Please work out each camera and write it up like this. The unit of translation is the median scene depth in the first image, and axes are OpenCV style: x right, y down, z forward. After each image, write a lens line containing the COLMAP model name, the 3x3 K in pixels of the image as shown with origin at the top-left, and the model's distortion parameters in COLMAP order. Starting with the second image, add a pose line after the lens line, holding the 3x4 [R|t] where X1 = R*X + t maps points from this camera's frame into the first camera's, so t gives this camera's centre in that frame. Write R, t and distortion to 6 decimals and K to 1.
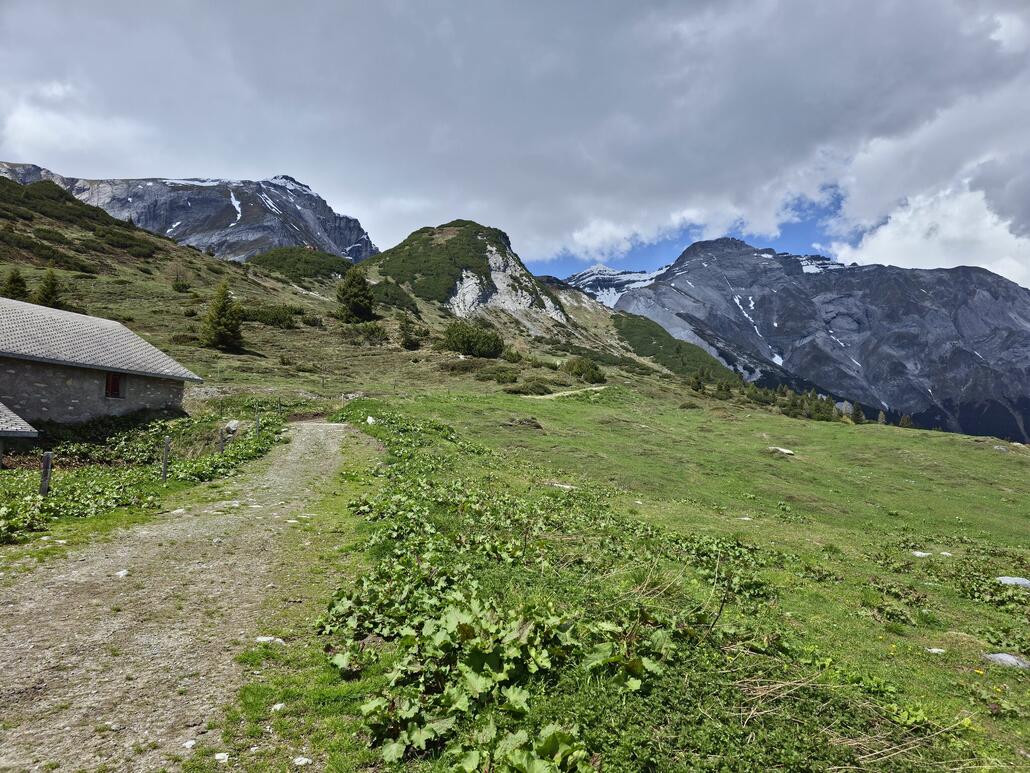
lens RADIAL K [[687.9, 0, 525.1], [0, 687.9, 392.8], [0, 0, 1]] dist [0.048257, -0.033564]
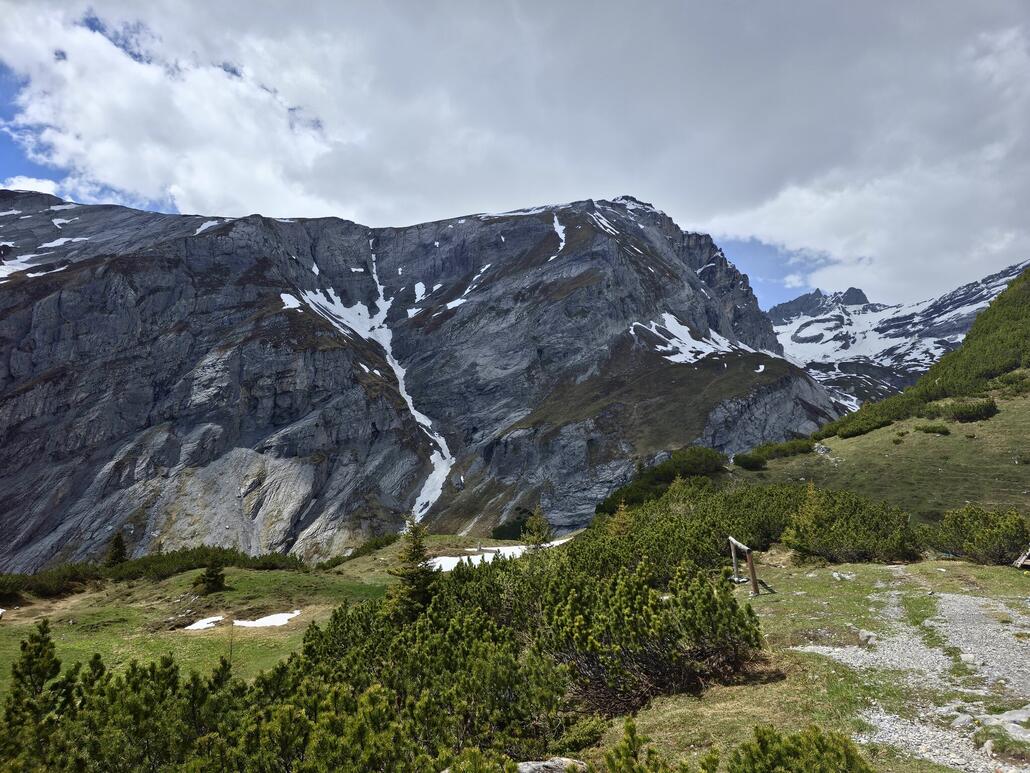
lens RADIAL K [[687.9, 0, 518.7], [0, 687.9, 391.7], [0, 0, 1]] dist [0.048257, -0.033564]
pose [[0.878962, -0.037836, -0.475389, -0.110473], [0.022458, 0.999026, -0.037989, -0.071756], [0.476363, 0.022714, 0.878955, 0.331097]]
